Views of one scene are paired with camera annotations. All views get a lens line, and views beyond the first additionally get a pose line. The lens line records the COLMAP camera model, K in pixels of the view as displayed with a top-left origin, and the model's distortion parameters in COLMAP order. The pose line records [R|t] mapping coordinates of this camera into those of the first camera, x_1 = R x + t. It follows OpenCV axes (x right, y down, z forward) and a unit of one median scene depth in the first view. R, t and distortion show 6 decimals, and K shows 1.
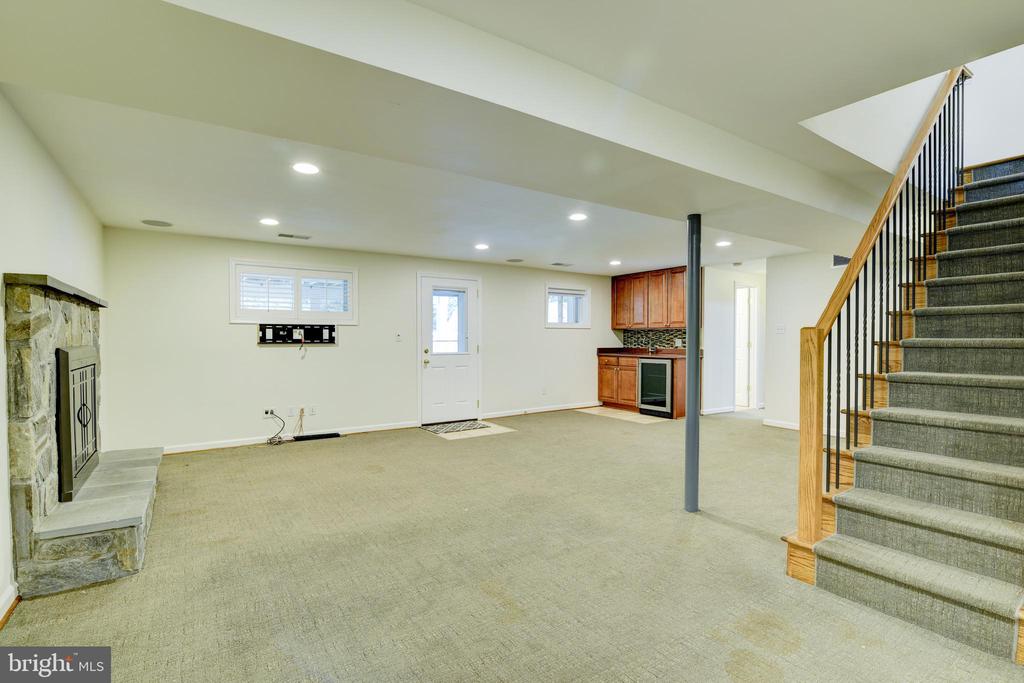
lens RADIAL K [[475.5, 0, 502.2], [0, 475.5, 347.0], [0, 0, 1]] dist [-0.020295, 0.002128]
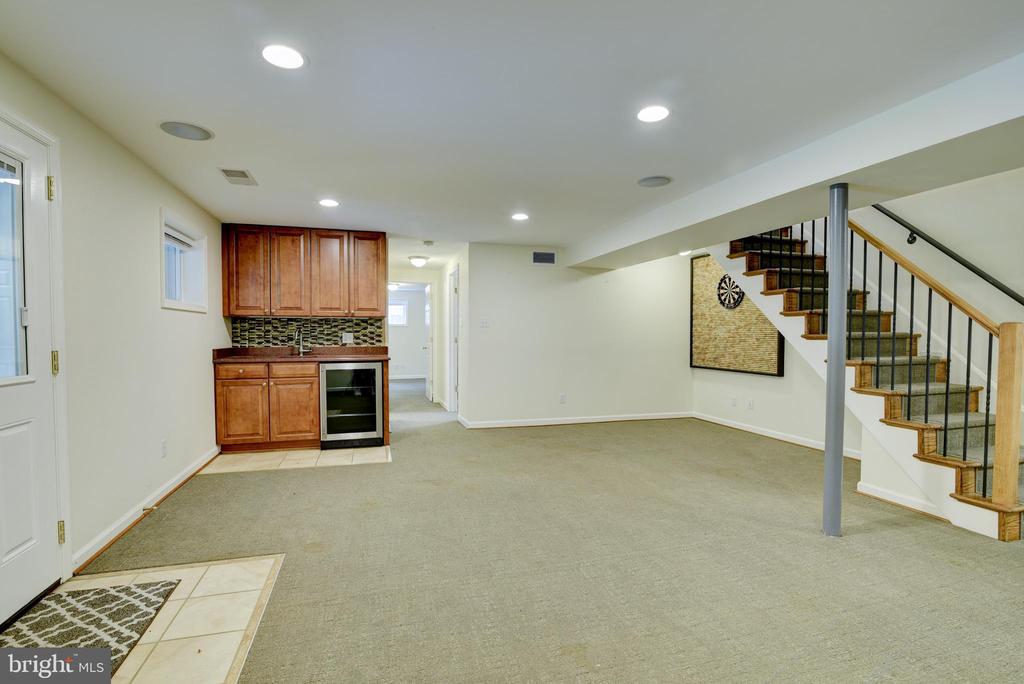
lens RADIAL K [[475.5, 0, 510.5], [0, 475.5, 349.6], [0, 0, 1]] dist [-0.020295, 0.002128]
pose [[0.283476, -0.031204, 0.958472, -0.244926], [0.016726, 0.999479, 0.027592, -0.007444], [-0.958833, 0.008210, 0.283850, 0.581189]]
